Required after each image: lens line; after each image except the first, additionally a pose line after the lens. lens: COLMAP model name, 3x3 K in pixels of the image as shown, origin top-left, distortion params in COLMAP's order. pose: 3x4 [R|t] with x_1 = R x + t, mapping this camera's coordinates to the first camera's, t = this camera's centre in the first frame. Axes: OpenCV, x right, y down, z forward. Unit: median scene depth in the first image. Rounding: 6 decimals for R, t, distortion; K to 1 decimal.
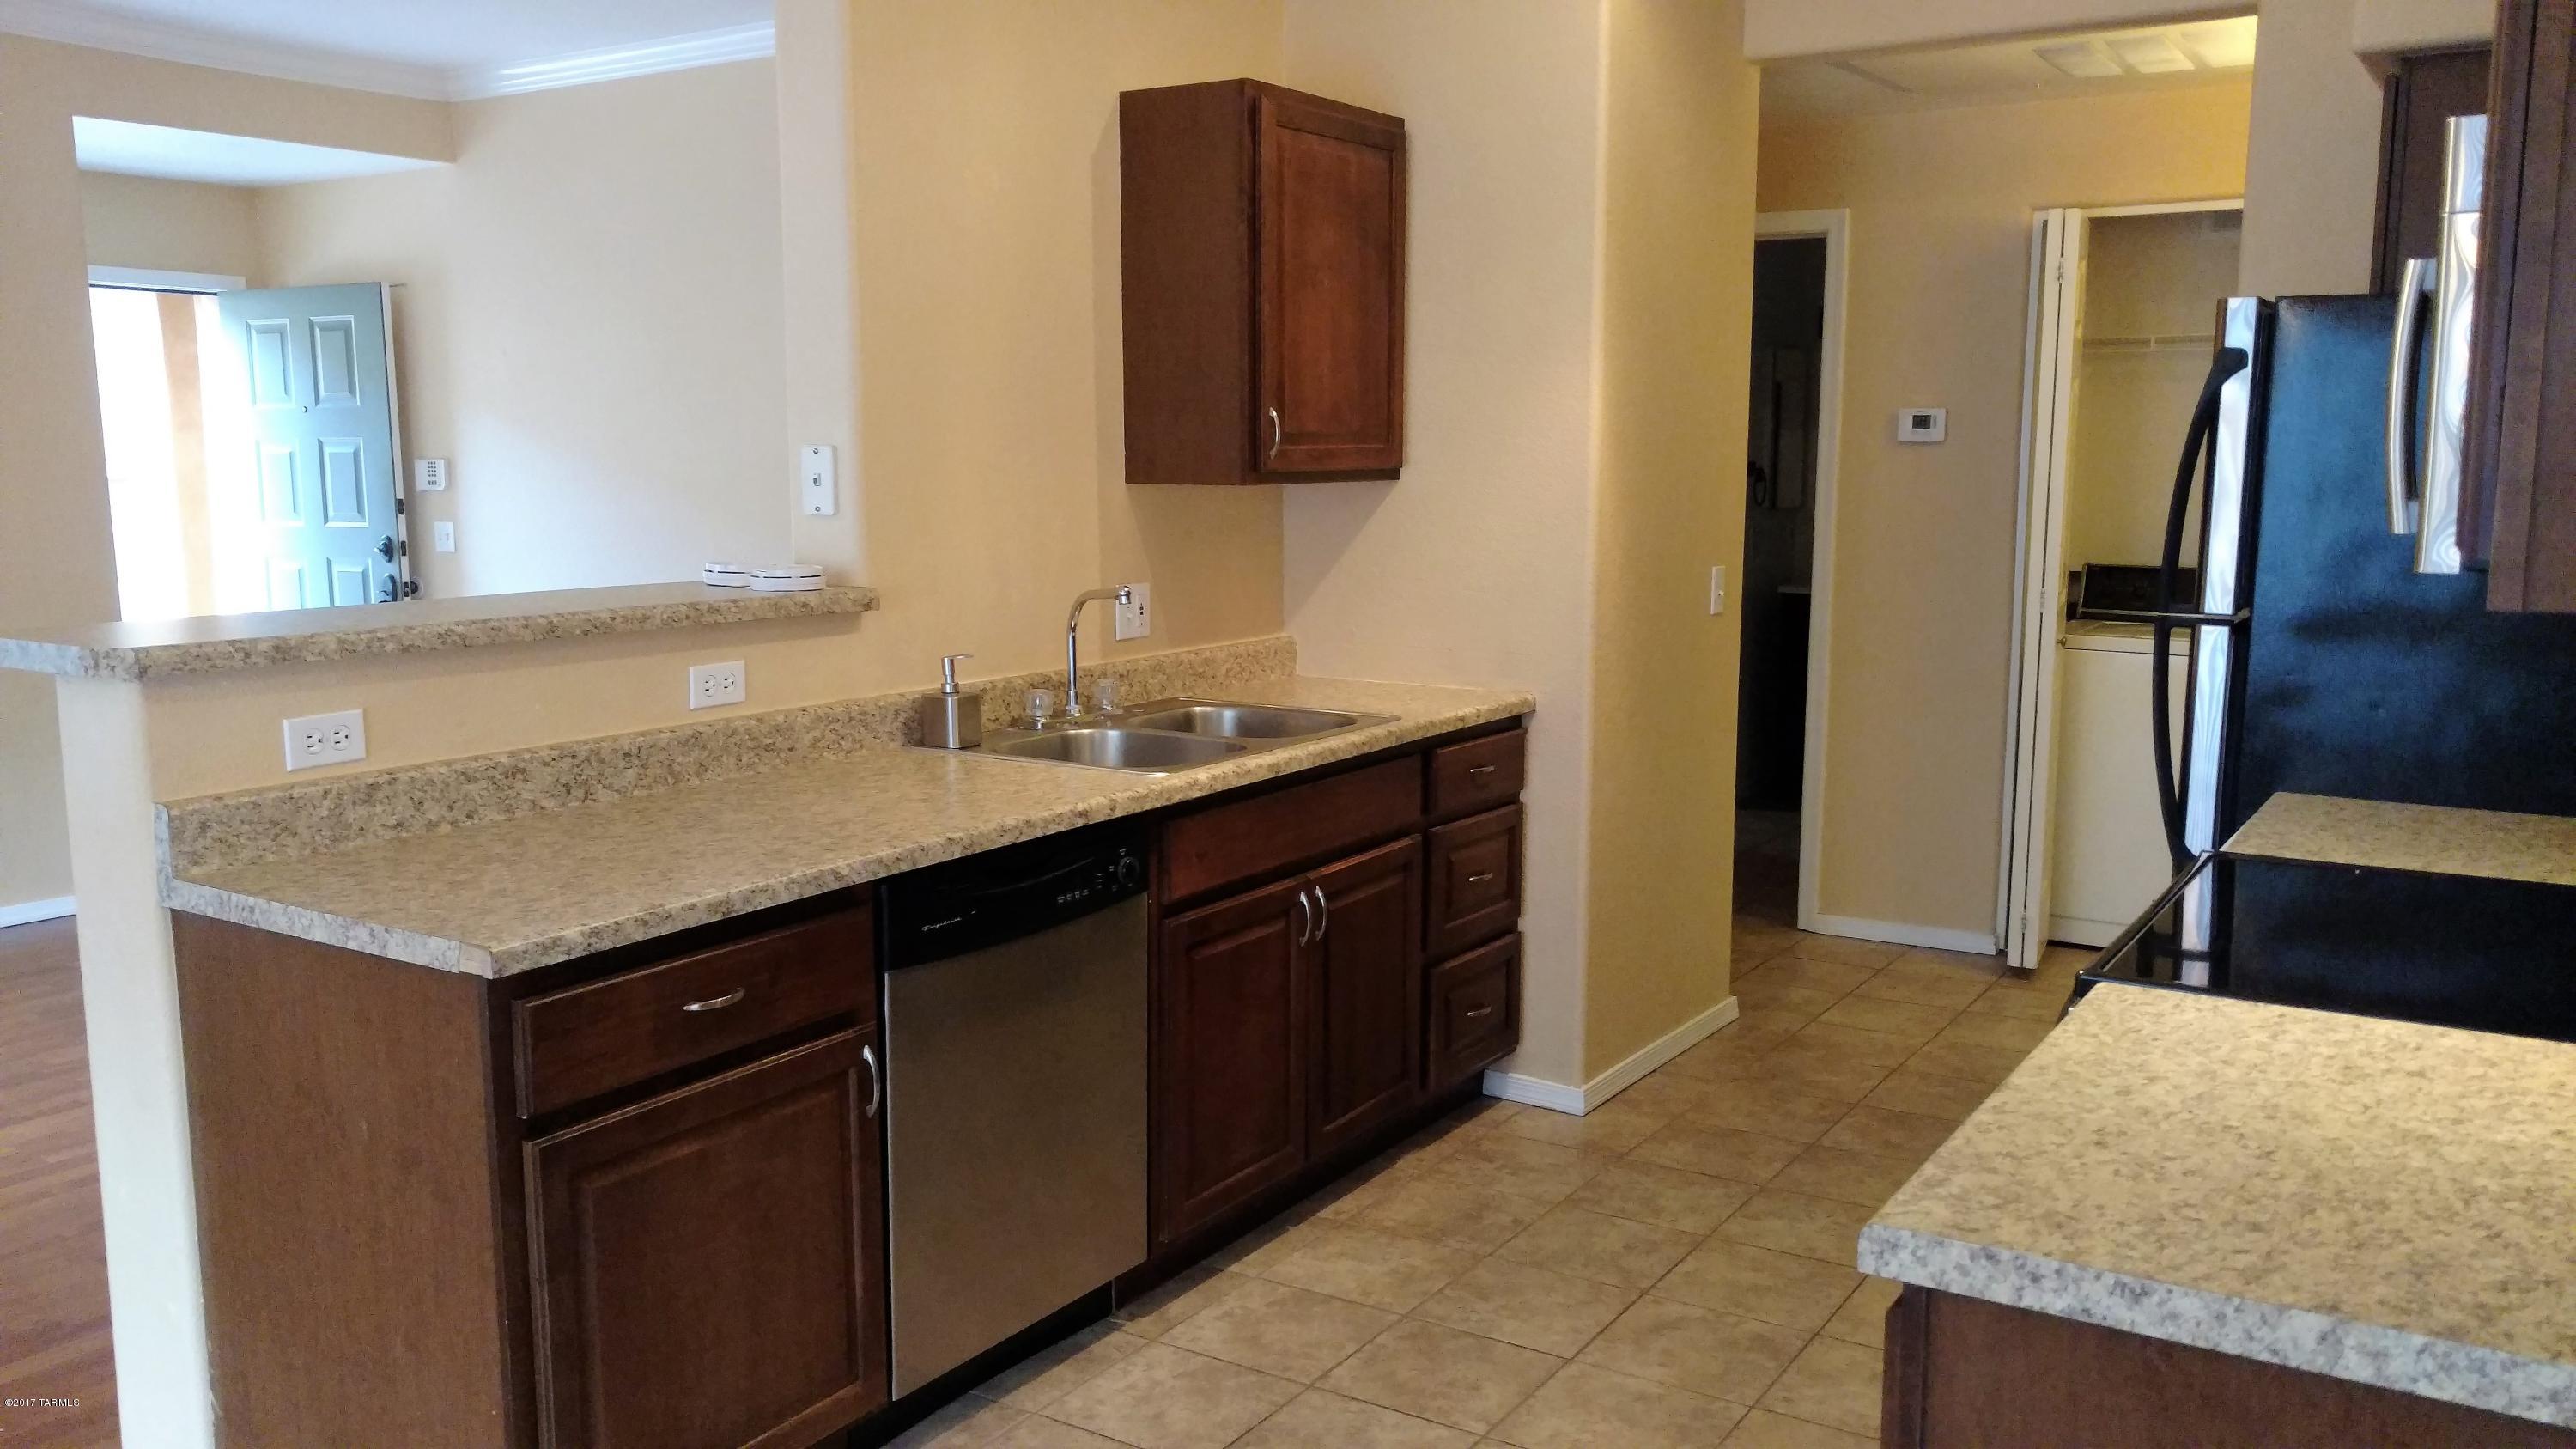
lens RADIAL K [[2045.7, 0, 1295.0], [0, 2045.7, 760.3], [0, 0, 1]] dist [0.010176, -0.003665]
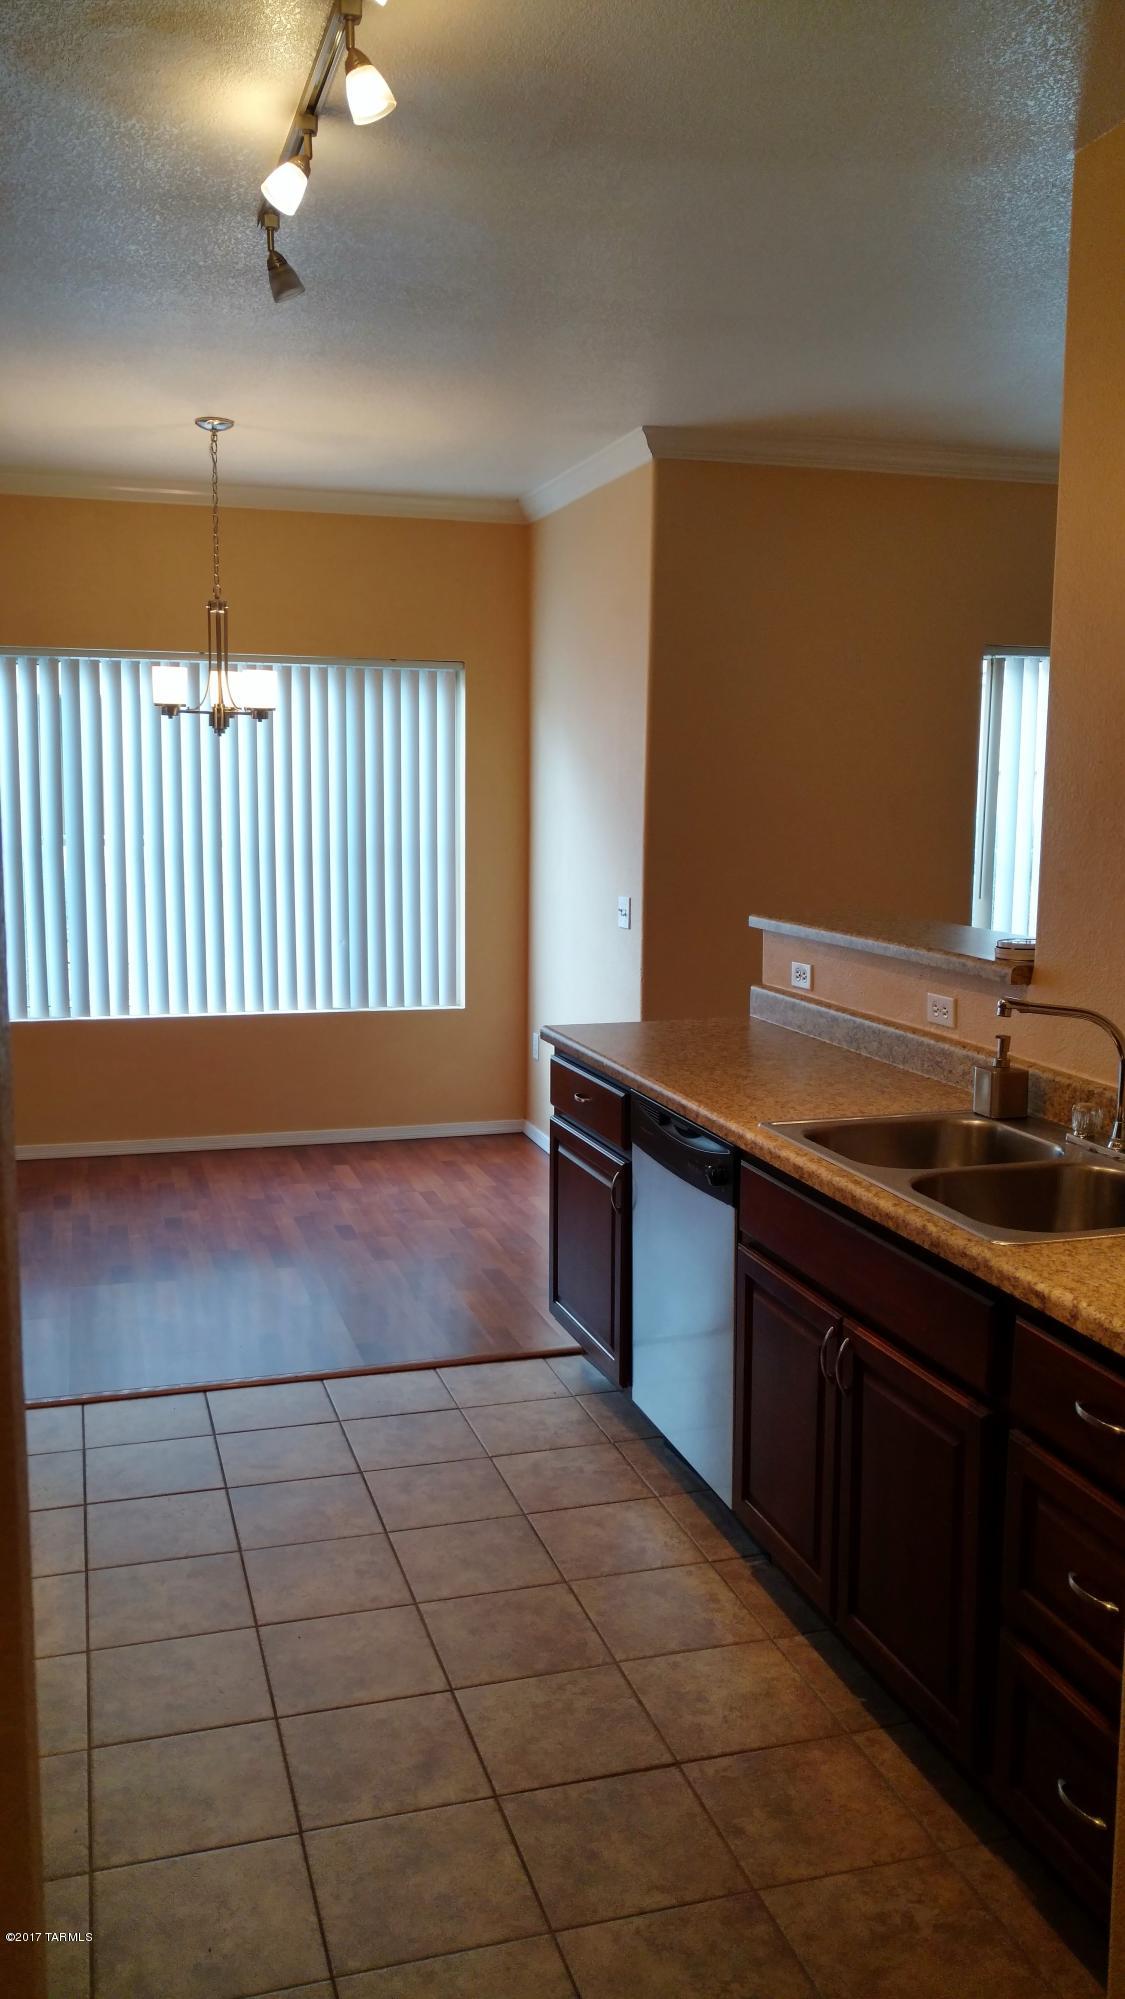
lens RADIAL K [[1587.3, 0, 532.0], [0, 1587.3, 989.3], [0, 0, 1]] dist [0.010176, -0.003665]
pose [[-0.665910, 0.094561, -0.740015, 0.624614], [-0.119488, 0.965610, 0.230910, -0.238991], [0.736401, 0.242189, -0.631711, 1.326632]]
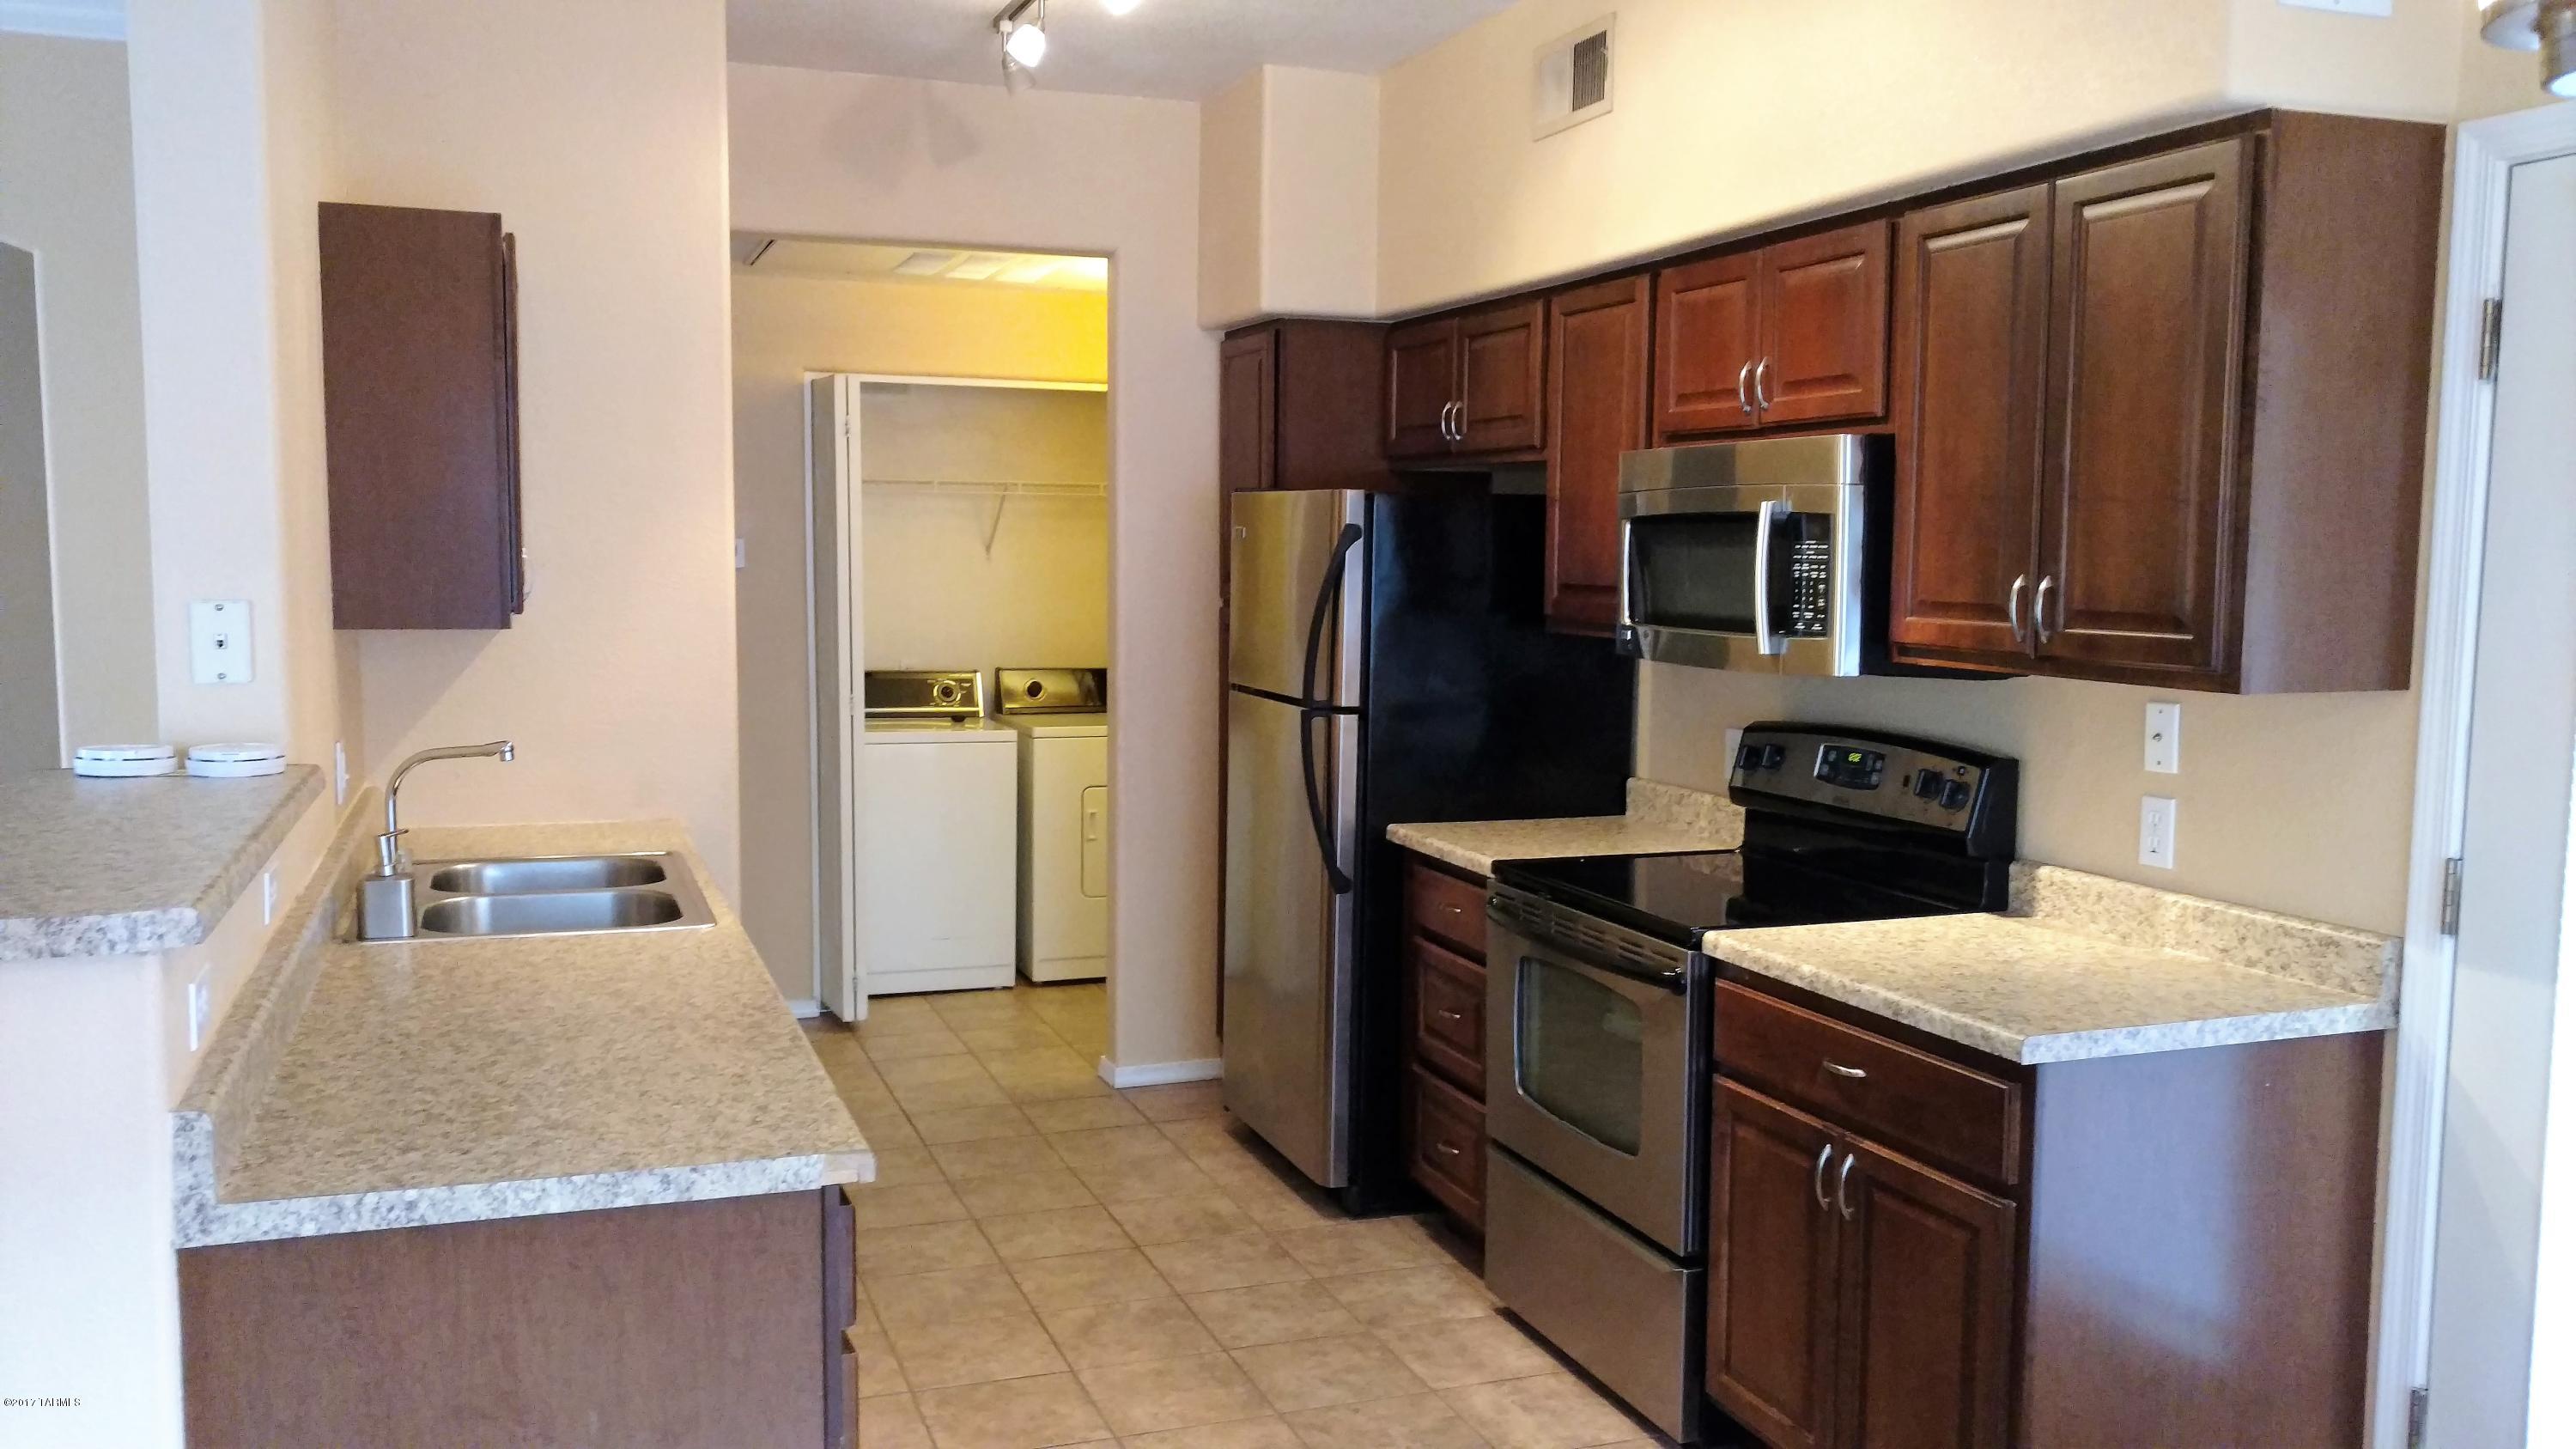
lens RADIAL K [[2045.7, 0, 1309.7], [0, 2045.7, 733.9], [0, 0, 1]] dist [0.010176, -0.003665]
pose [[0.598512, -0.068107, 0.798213, -0.623596], [0.111102, 0.993808, 0.001490, -0.049878], [-0.793372, 0.087791, 0.602373, 0.141075]]
